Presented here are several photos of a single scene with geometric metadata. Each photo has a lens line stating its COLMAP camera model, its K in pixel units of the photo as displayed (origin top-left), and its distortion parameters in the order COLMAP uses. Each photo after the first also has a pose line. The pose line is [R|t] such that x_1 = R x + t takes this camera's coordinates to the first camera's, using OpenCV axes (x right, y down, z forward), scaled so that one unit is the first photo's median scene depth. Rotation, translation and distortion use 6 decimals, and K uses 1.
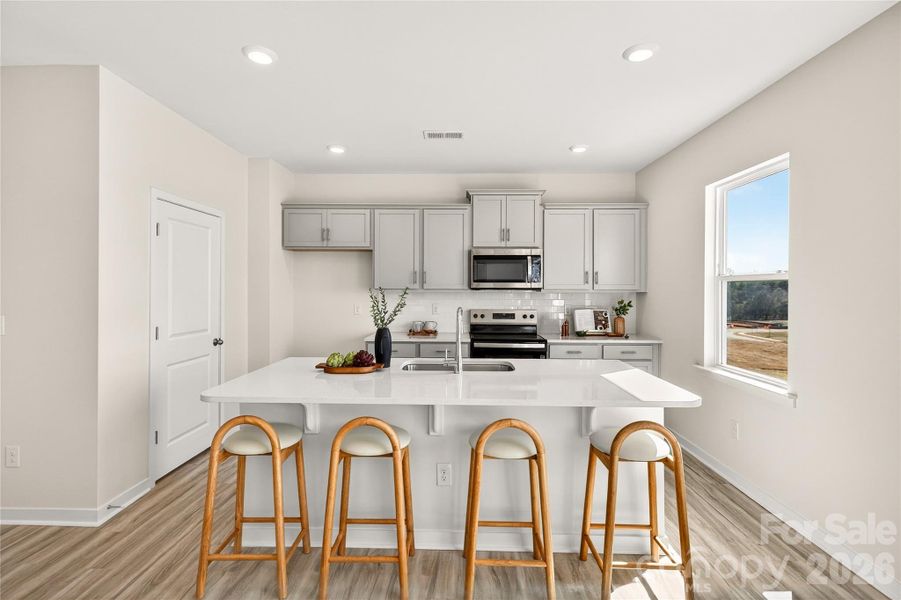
lens RADIAL K [[428.4, 0, 451.1], [0, 428.4, 283.1], [0, 0, 1]] dist [-0.000197, -0.000274]
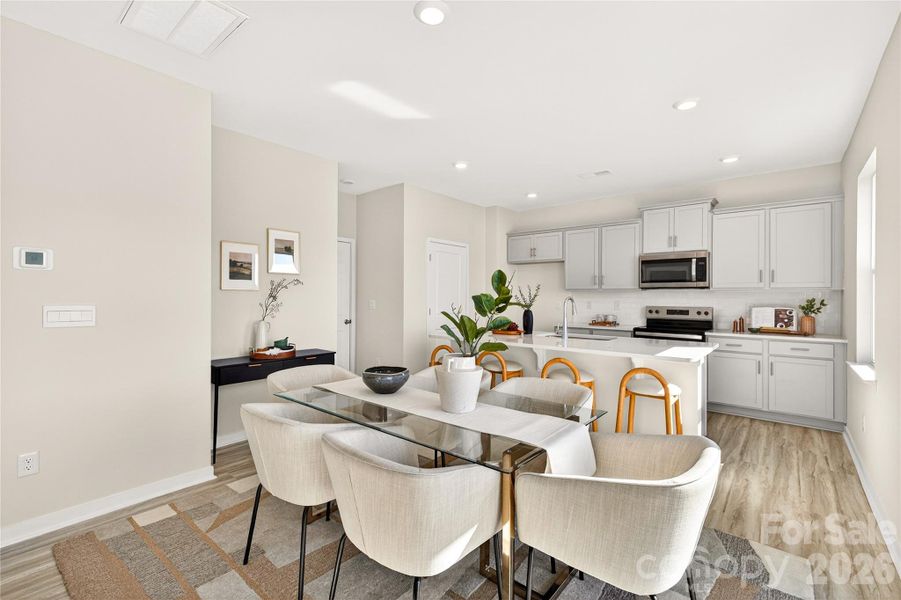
lens RADIAL K [[401.4, 0, 450.2], [0, 401.4, 291.7], [0, 0, 1]] dist [0.003689, 0.000085]
pose [[0.775816, -0.006926, -0.630921, 0.341709], [0.007983, 0.999967, -0.001160, 0.019085], [0.630909, -0.004136, 0.775846, -0.225830]]
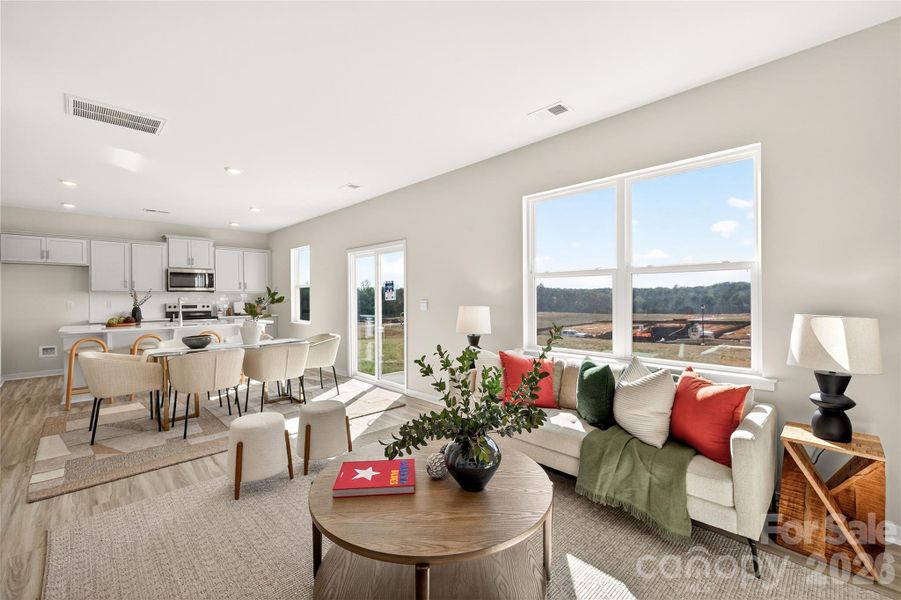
lens RADIAL K [[379.9, 0, 450.1], [0, 379.9, 300.3], [0, 0, 1]] dist [0.004476, 0.000492]
pose [[0.708036, -0.014456, 0.706029, -0.235294], [-0.003384, 0.999710, 0.023863, 0.009445], [-0.706168, -0.019285, 0.707781, -0.916845]]
